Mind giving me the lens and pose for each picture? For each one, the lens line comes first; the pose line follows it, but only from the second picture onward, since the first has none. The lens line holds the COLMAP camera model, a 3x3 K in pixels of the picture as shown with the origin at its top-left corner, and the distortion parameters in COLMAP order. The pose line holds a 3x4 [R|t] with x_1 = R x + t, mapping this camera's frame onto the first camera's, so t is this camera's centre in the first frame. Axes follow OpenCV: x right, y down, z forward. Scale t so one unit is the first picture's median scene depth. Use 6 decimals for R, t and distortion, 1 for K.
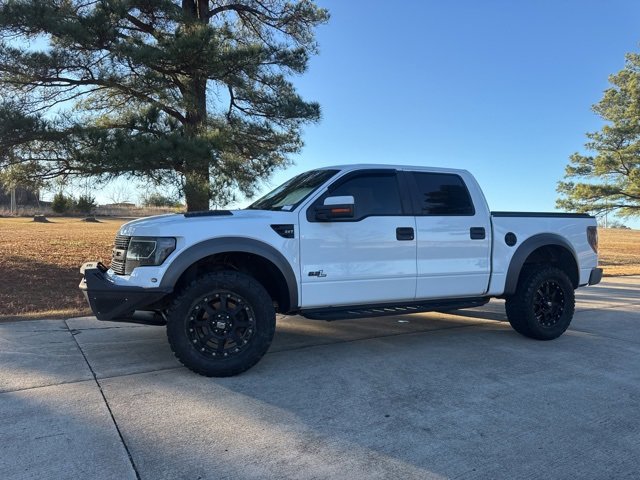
lens RADIAL K [[446.0, 0, 320.0], [0, 446.0, 240.0], [0, 0, 1]] dist [0.004241, -0.002190]
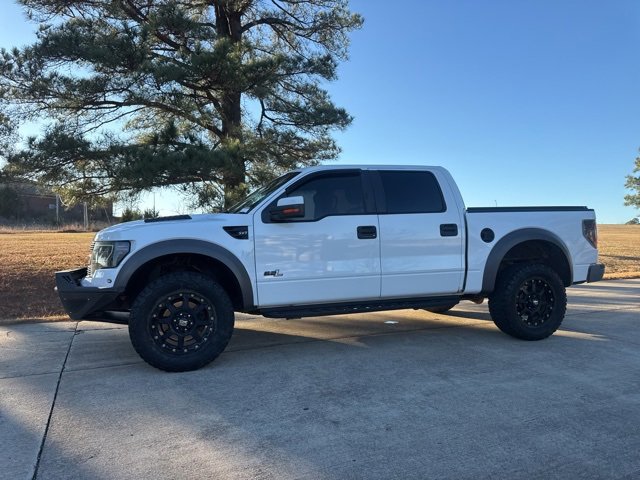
lens RADIAL K [[444.5, 0, 321.0], [0, 444.5, 245.9], [0, 0, 1]] dist [0.010444, -0.001072]
pose [[0.991417, -0.025658, -0.128197, 0.144538], [0.025283, 0.999670, -0.004552, 0.012129], [0.128271, 0.001271, 0.991738, -0.001975]]
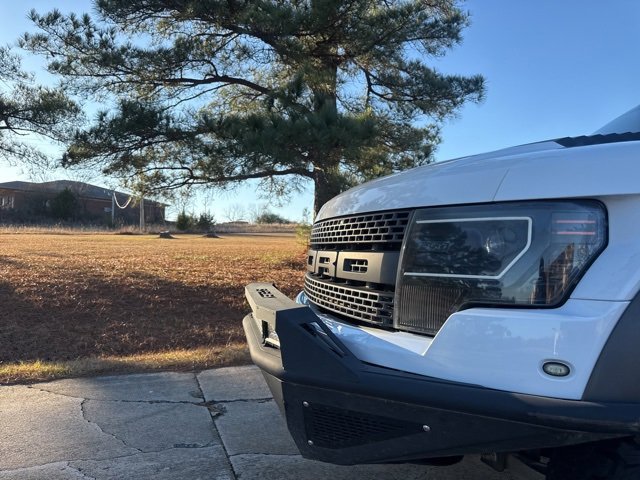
lens RADIAL K [[447.4, 0, 327.3], [0, 447.4, 242.9], [0, 0, 1]] dist [0.102599, -0.131856]
pose [[0.976608, -0.013032, -0.214633, -0.230717], [0.007128, 0.999575, -0.028257, 0.014071], [0.214910, 0.026066, 0.976286, 0.378449]]
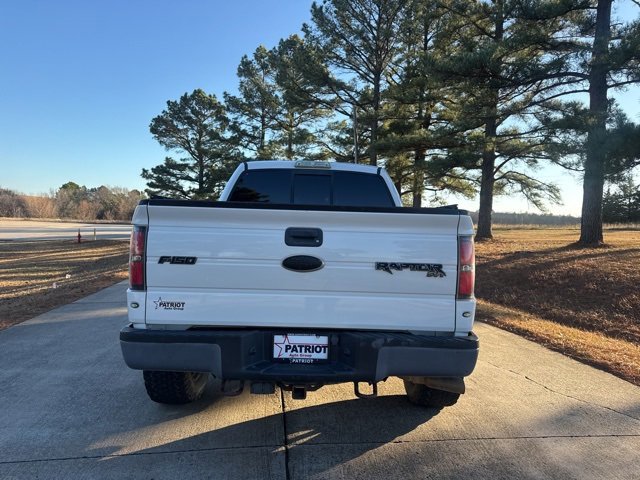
lens RADIAL K [[446.0, 0, 320.0], [0, 446.0, 240.0], [0, 0, 1]] dist [0.004241, -0.002190]
pose [[-0.399849, 0.003943, -0.916572, 0.801769], [-0.042954, 0.998811, 0.023036, -0.028377], [0.915574, 0.048582, -0.399205, 1.139993]]
